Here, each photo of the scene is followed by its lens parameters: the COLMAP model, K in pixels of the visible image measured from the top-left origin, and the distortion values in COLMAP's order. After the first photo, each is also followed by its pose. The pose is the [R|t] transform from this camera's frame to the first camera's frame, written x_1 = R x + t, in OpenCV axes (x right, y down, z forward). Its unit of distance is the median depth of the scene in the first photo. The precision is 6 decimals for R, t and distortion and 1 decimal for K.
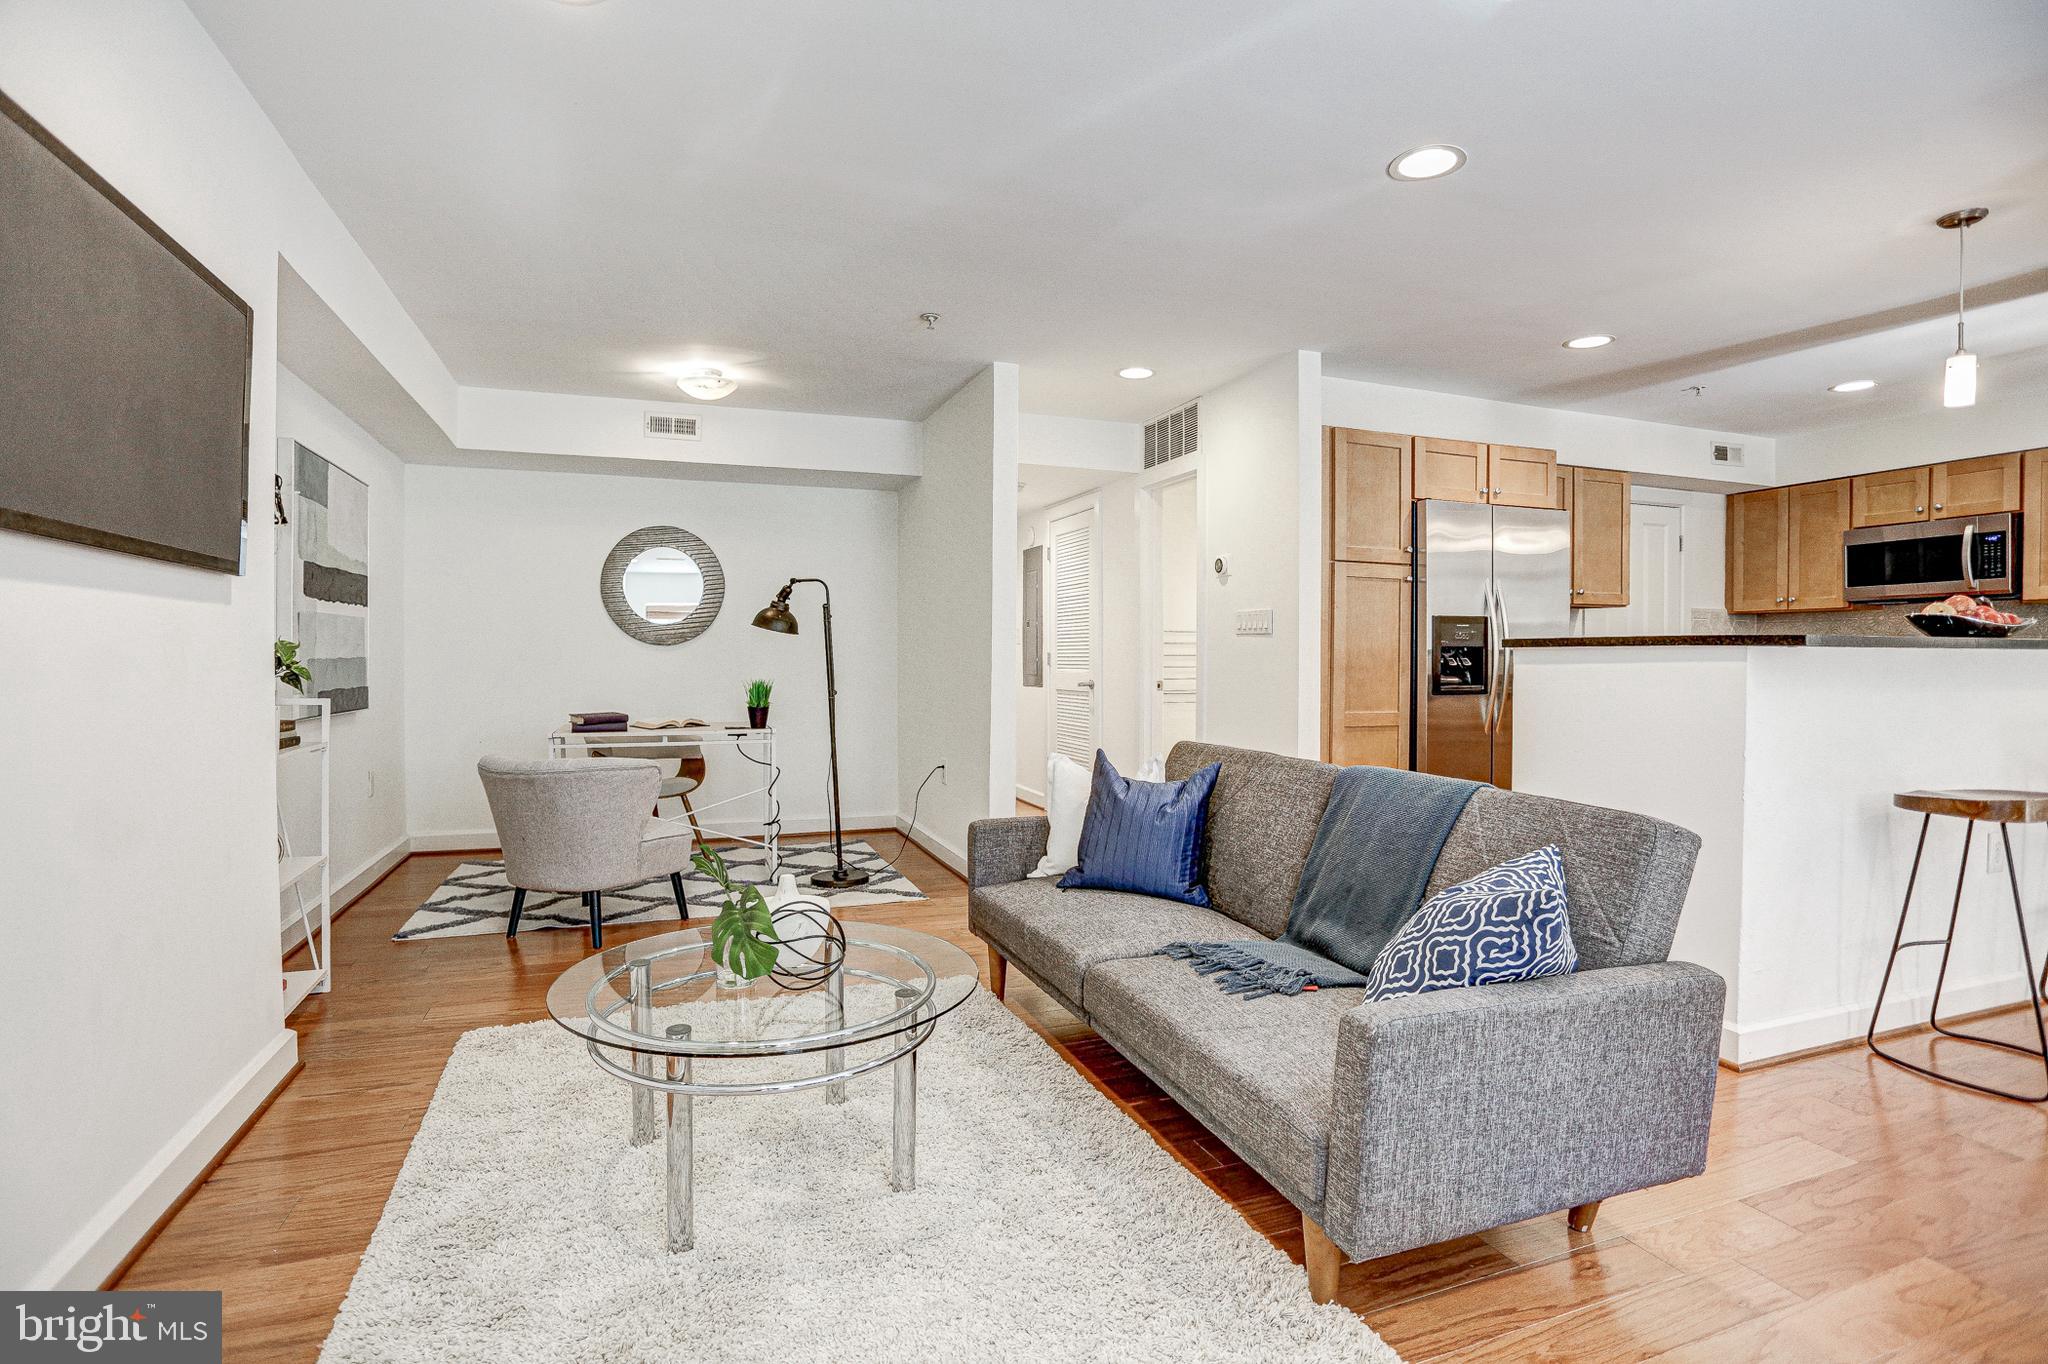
lens RADIAL K [[1002.5, 0, 1014.9], [0, 1002.5, 669.3], [0, 0, 1]] dist [-0.068799, 0.028553]
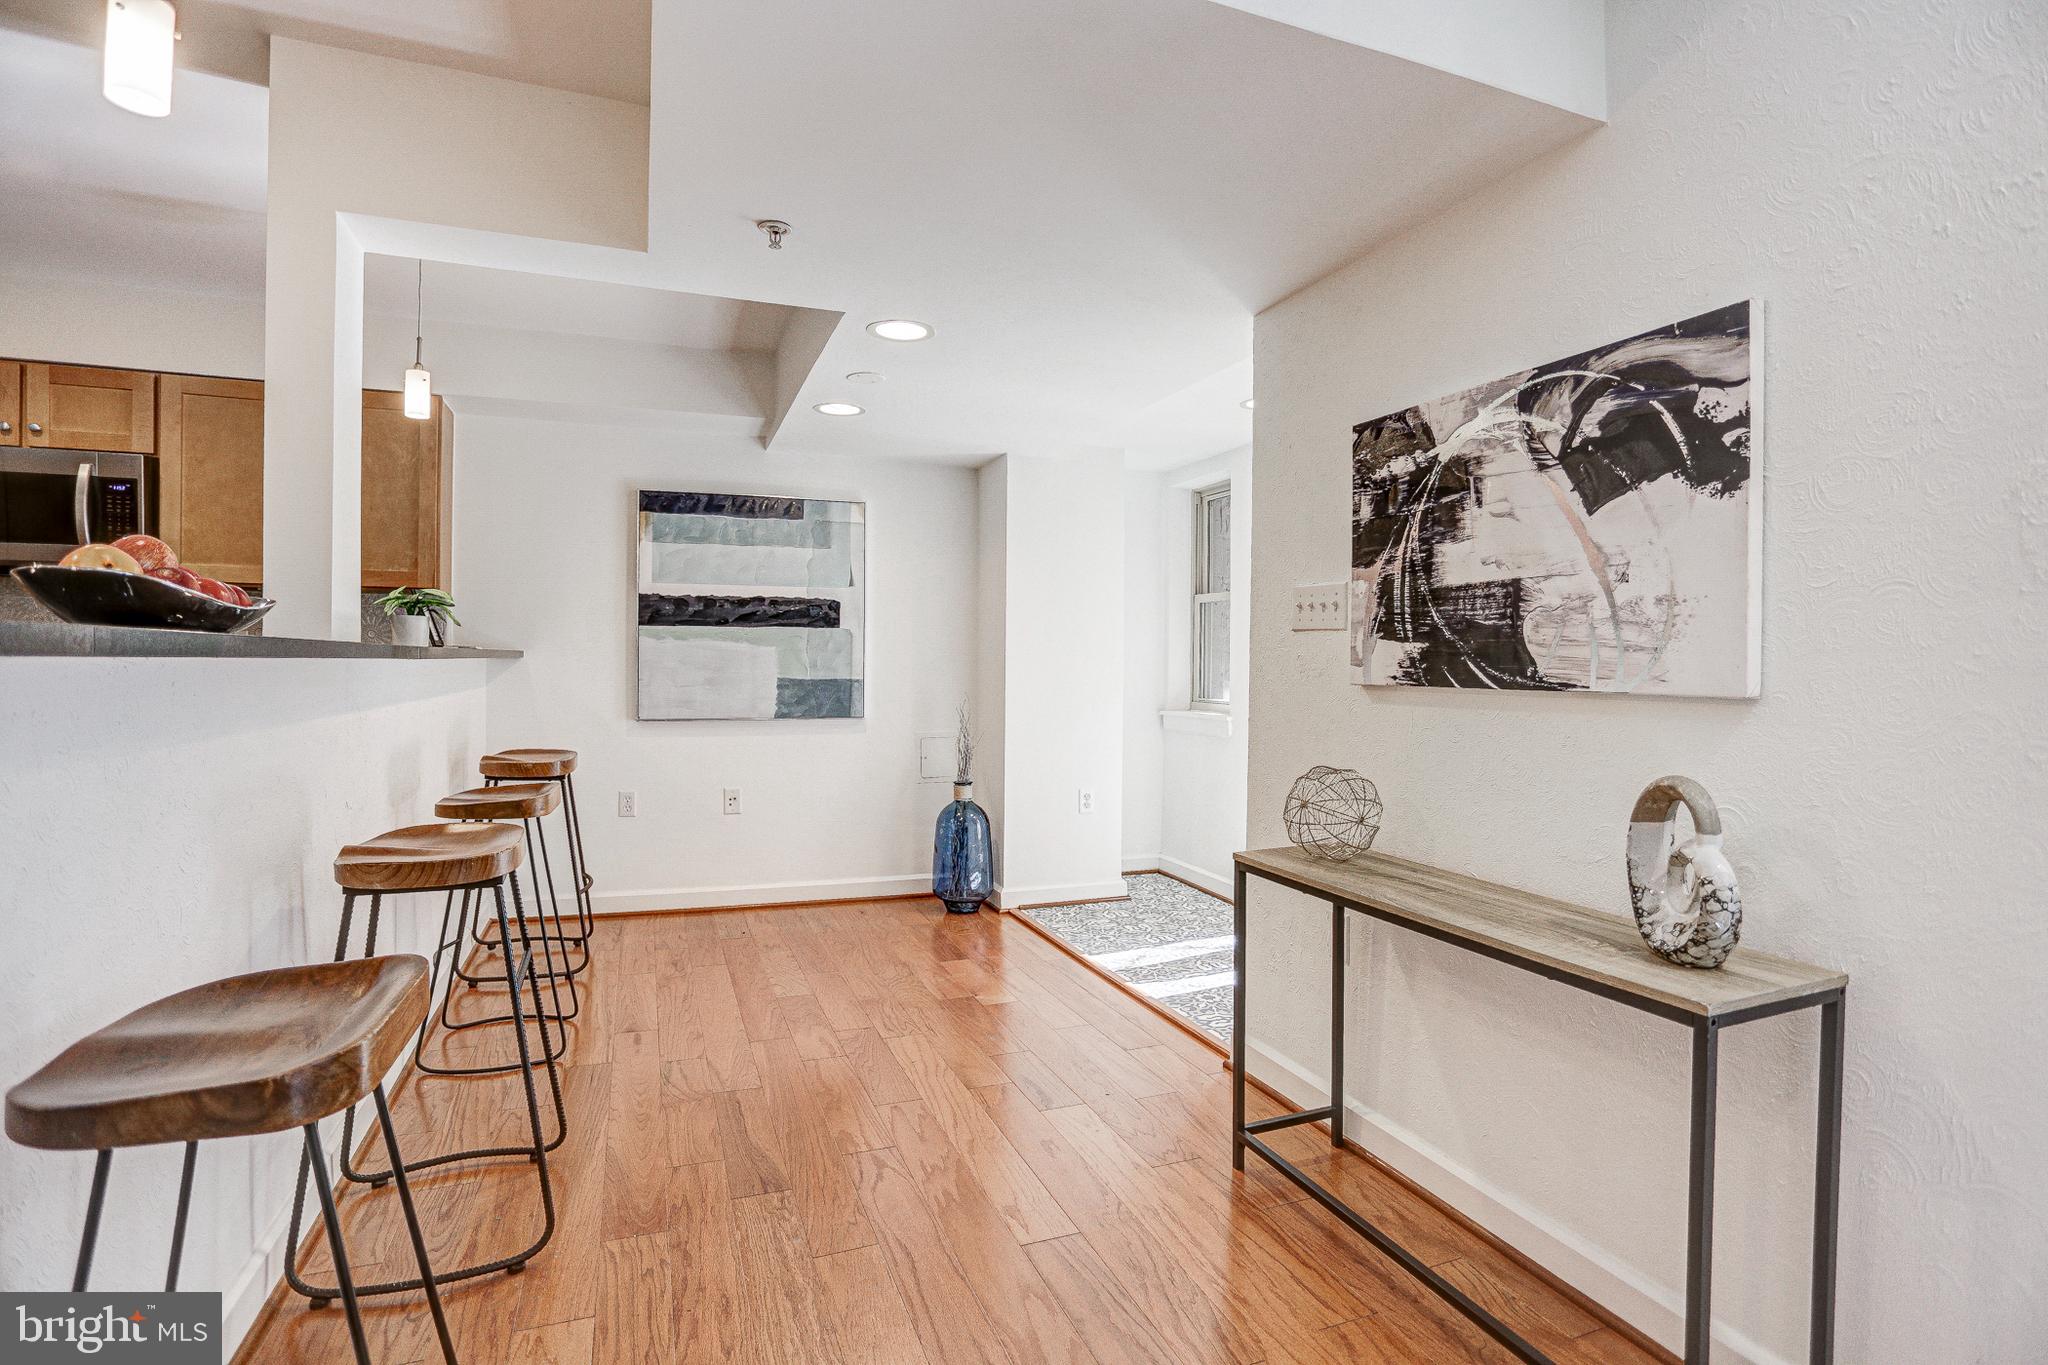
lens RADIAL K [[1011.1, 0, 1021.9], [0, 1011.1, 672.3], [0, 0, 1]] dist [-0.071175, 0.034540]
pose [[0.004371, -0.012216, 0.999916, 0.332887], [0.004482, 0.999916, 0.012196, -0.010509], [-0.999980, 0.004428, 0.004426, 0.363927]]
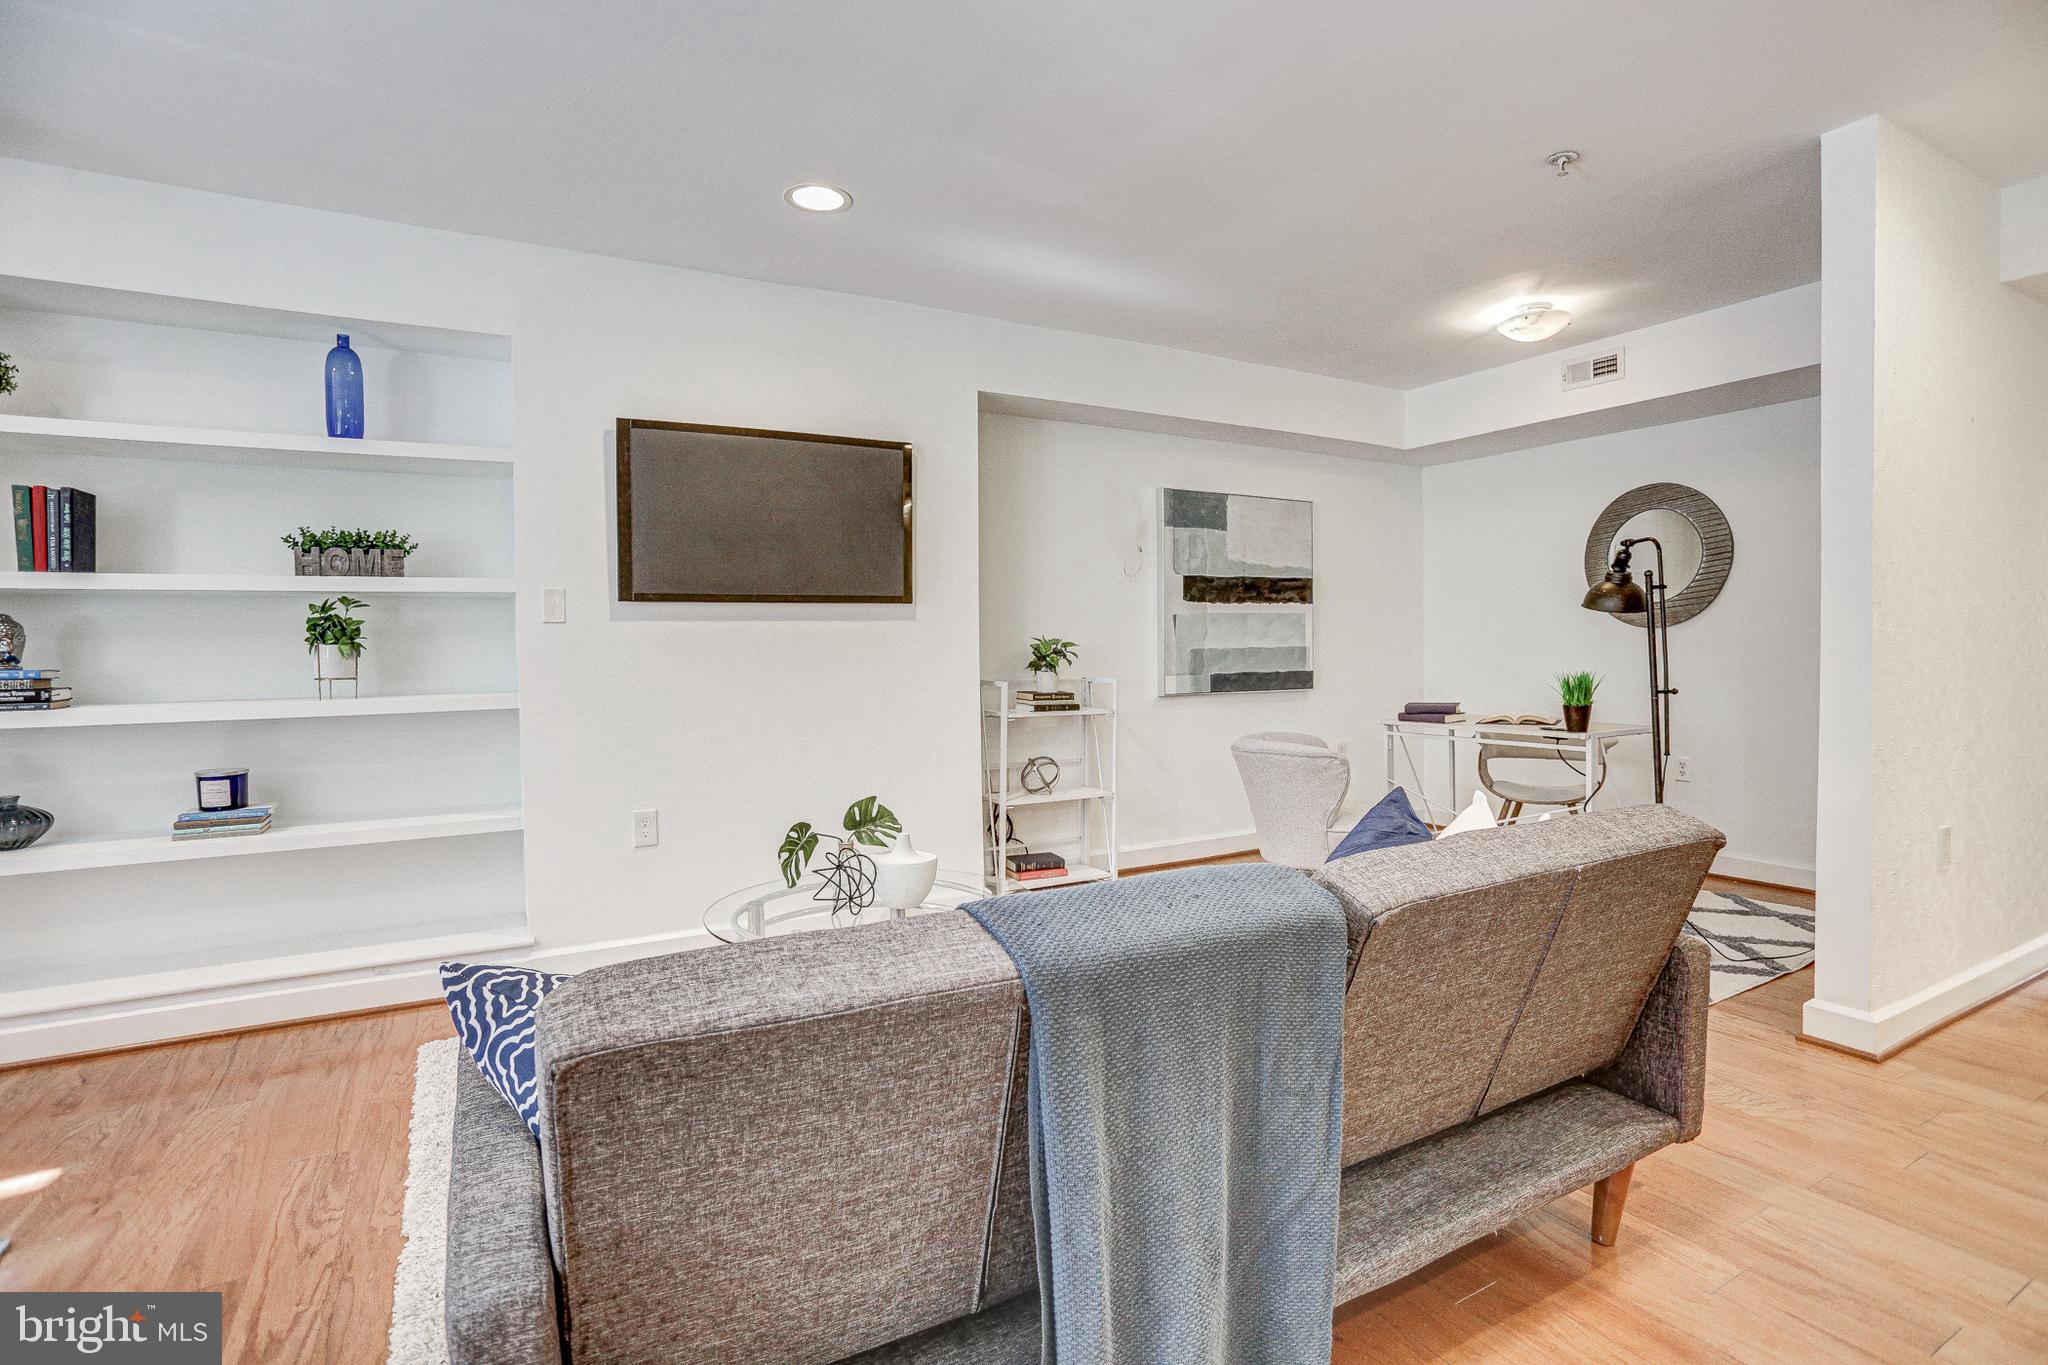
lens RADIAL K [[1011.1, 0, 1021.9], [0, 1011.1, 672.3], [0, 0, 1]] dist [-0.071175, 0.034540]
pose [[0.147109, 0.021056, -0.988896, 0.458370], [0.000748, 0.999771, 0.021399, -0.006181], [0.989120, -0.003887, 0.147059, 0.430230]]
